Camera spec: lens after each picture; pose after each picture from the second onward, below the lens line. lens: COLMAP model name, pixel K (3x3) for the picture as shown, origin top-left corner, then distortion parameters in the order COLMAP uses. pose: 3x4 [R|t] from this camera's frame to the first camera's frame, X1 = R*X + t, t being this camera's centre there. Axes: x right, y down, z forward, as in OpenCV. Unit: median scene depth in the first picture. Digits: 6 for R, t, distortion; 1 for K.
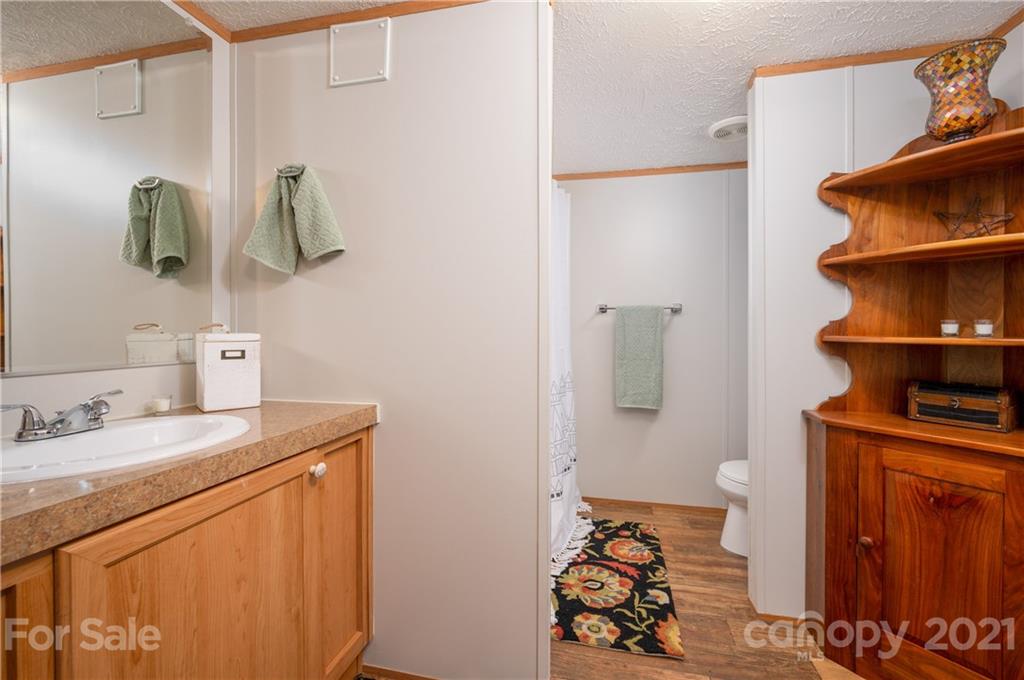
lens RADIAL K [[432.6, 0, 510.7], [0, 432.6, 333.3], [0, 0, 1]] dist [-0.000362, 0.000166]
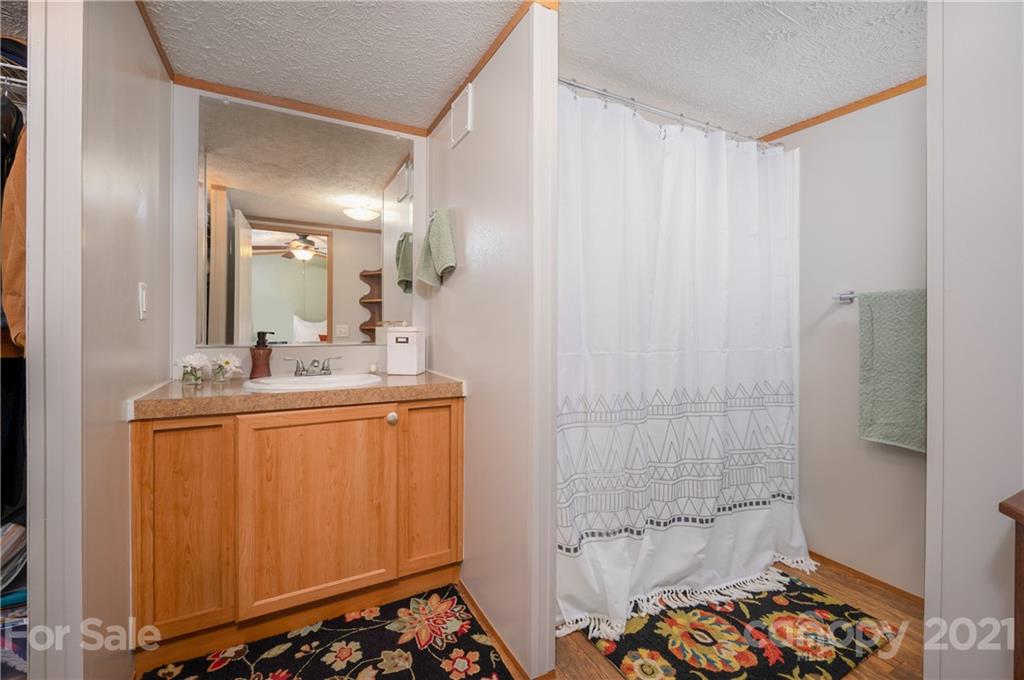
lens RADIAL K [[432.8, 0, 517.4], [0, 432.8, 326.5], [0, 0, 1]] dist [0.002449, 0.000250]
pose [[0.663167, 0.002527, -0.748468, 0.606979], [-0.010948, 0.999920, -0.006325, 0.003400], [0.748392, 0.012389, 0.663141, 0.198993]]
